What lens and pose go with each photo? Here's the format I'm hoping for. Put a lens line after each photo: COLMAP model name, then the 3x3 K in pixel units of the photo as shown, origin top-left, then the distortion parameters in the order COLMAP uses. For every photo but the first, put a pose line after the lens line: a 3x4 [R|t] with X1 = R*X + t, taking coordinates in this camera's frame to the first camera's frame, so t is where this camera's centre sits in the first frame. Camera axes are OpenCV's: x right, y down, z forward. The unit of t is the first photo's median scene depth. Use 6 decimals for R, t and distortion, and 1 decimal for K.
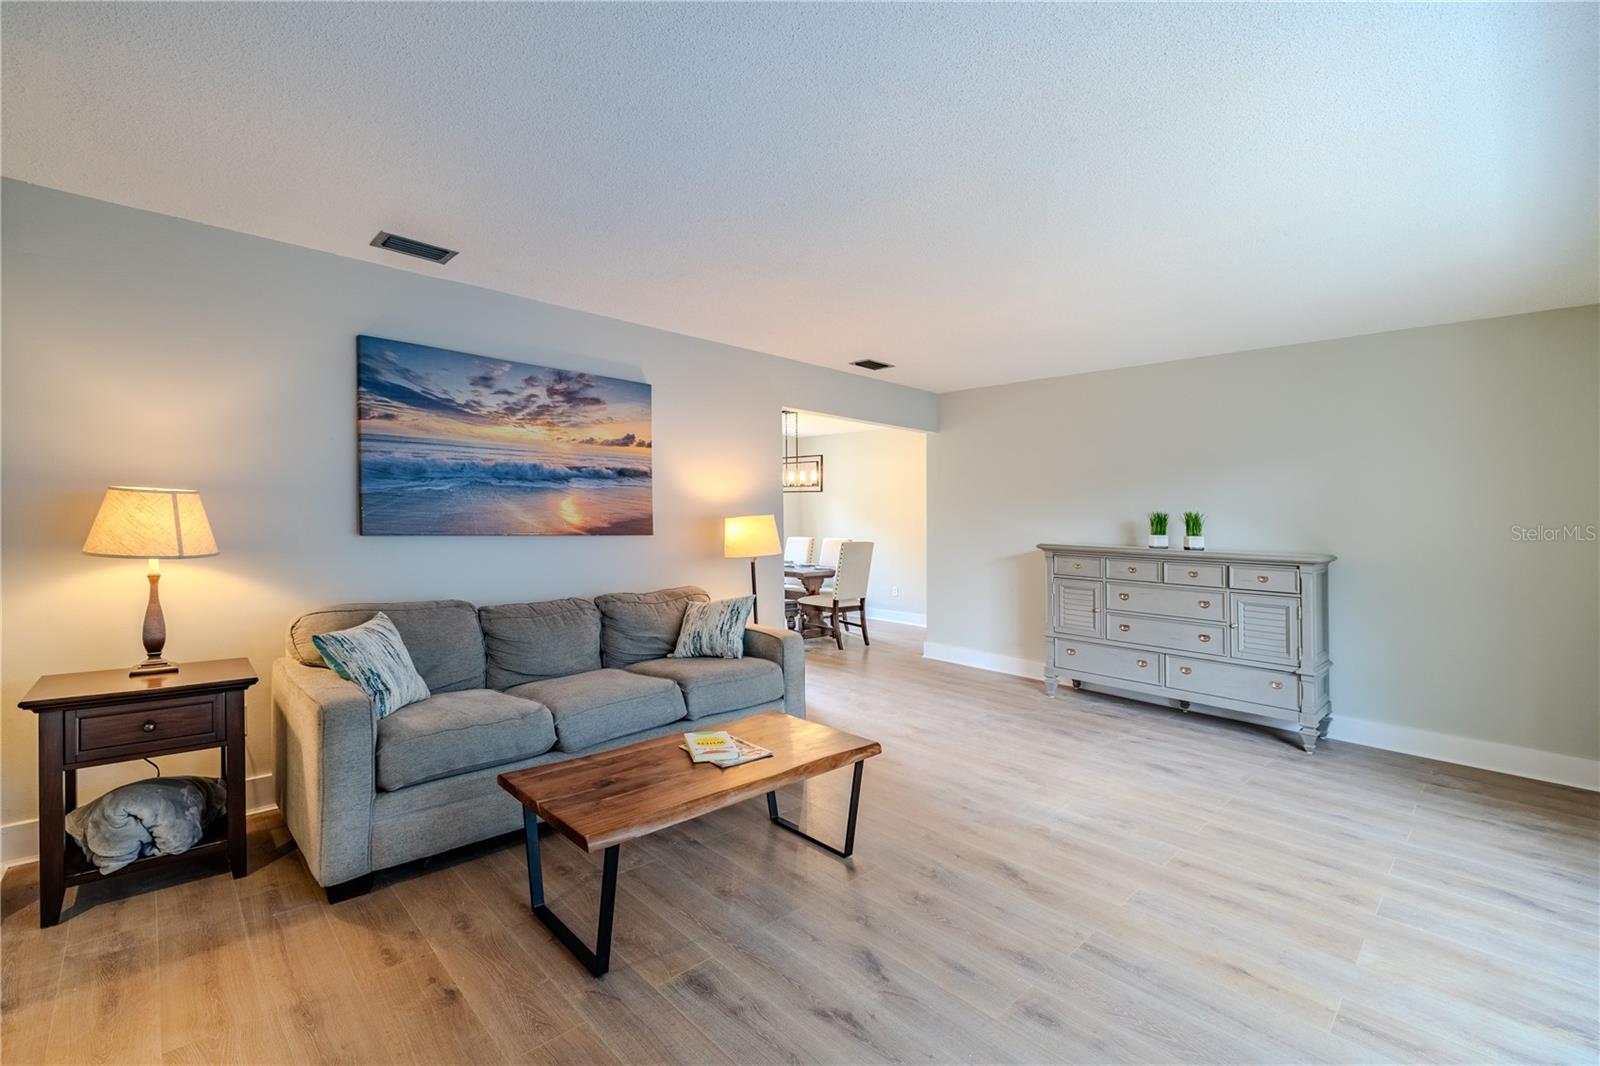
lens RADIAL K [[682.5, 0, 801.1], [0, 682.5, 517.9], [0, 0, 1]] dist [-0.003062, -0.000113]
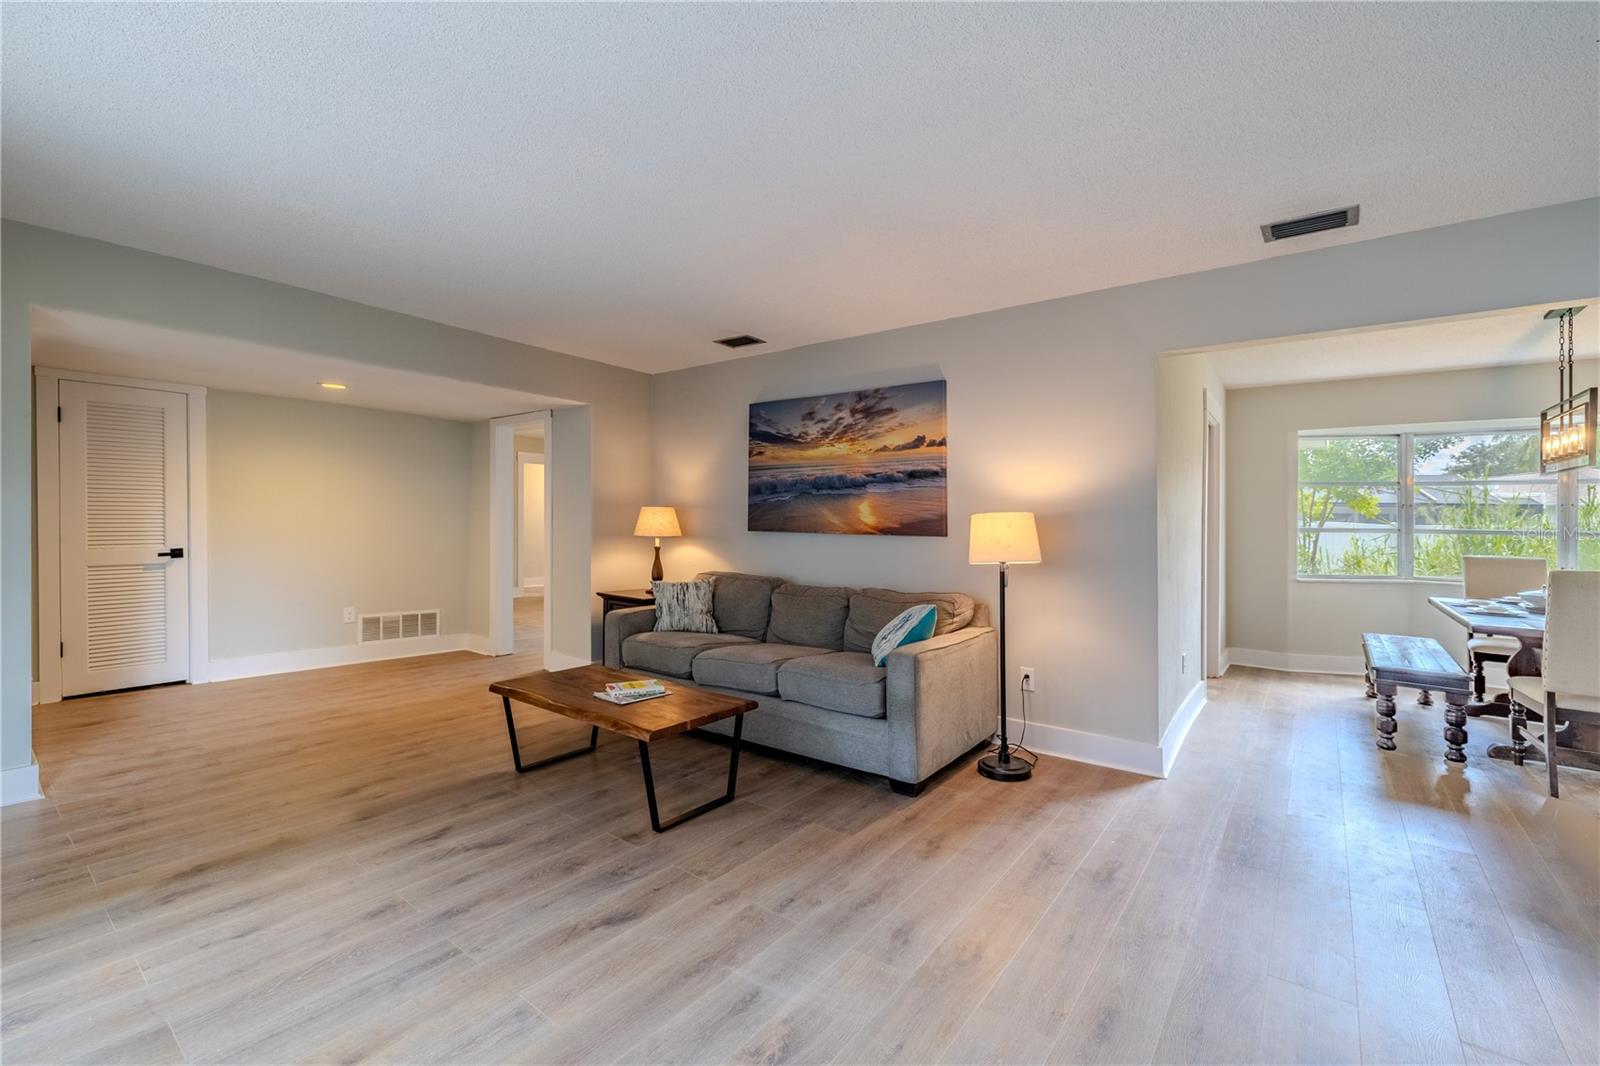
lens RADIAL K [[681.4, 0, 801.4], [0, 681.4, 544.7], [0, 0, 1]] dist [0.012283, 0.000063]
pose [[0.152784, 0.022193, -0.988010, 0.802642], [-0.006200, 0.999750, 0.021498, 0.019919], [0.988240, 0.002842, 0.152883, 0.746181]]
